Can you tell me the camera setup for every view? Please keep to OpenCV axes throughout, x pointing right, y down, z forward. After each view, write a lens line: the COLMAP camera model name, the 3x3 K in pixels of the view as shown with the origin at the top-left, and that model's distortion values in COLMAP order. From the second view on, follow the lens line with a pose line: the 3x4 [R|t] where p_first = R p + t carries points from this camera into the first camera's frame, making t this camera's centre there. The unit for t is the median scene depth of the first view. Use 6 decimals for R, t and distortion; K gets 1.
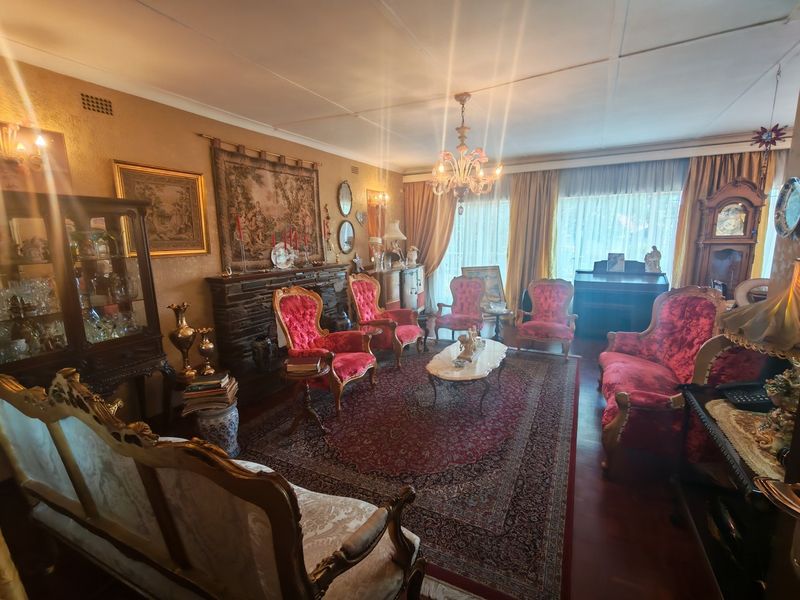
lens RADIAL K [[365.4, 0, 399.0], [0, 365.4, 299.4], [0, 0, 1]] dist [0.001945, 0.001264]
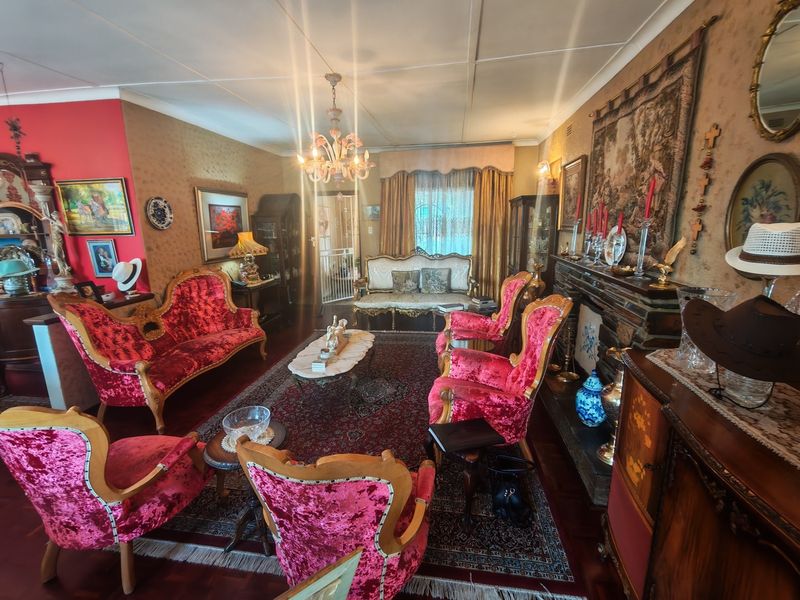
lens RADIAL K [[365.4, 0, 399.0], [0, 365.4, 299.4], [0, 0, 1]] dist [0.001945, 0.001264]
pose [[-0.948065, 0.097916, -0.302629, 0.271325], [-0.023338, 0.927460, 0.373193, -0.284494], [0.317218, 0.360874, -0.877008, 1.590848]]
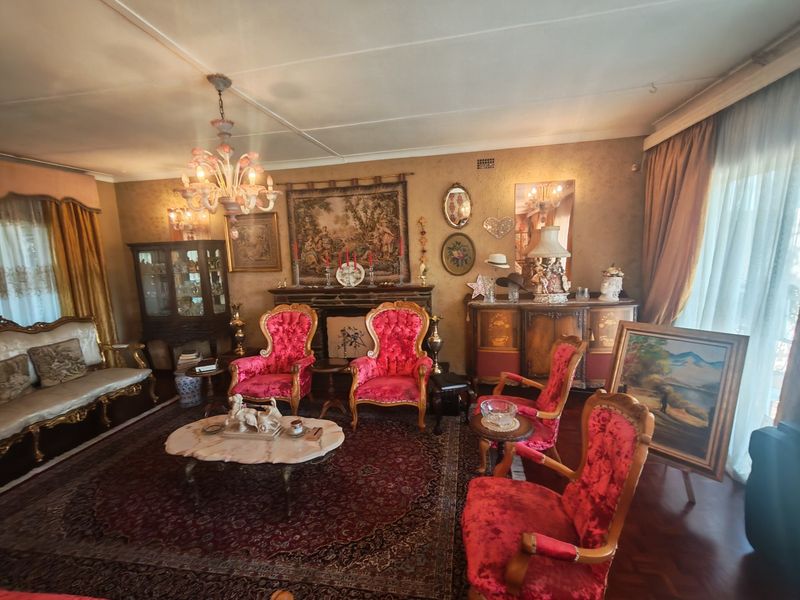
lens RADIAL K [[365.4, 0, 399.0], [0, 365.4, 299.4], [0, 0, 1]] dist [0.001945, 0.001264]
pose [[0.289576, 0.132312, -0.947966, 0.781469], [-0.133173, 0.986336, 0.096987, -0.181293], [0.947845, 0.098158, 0.303240, 0.880726]]
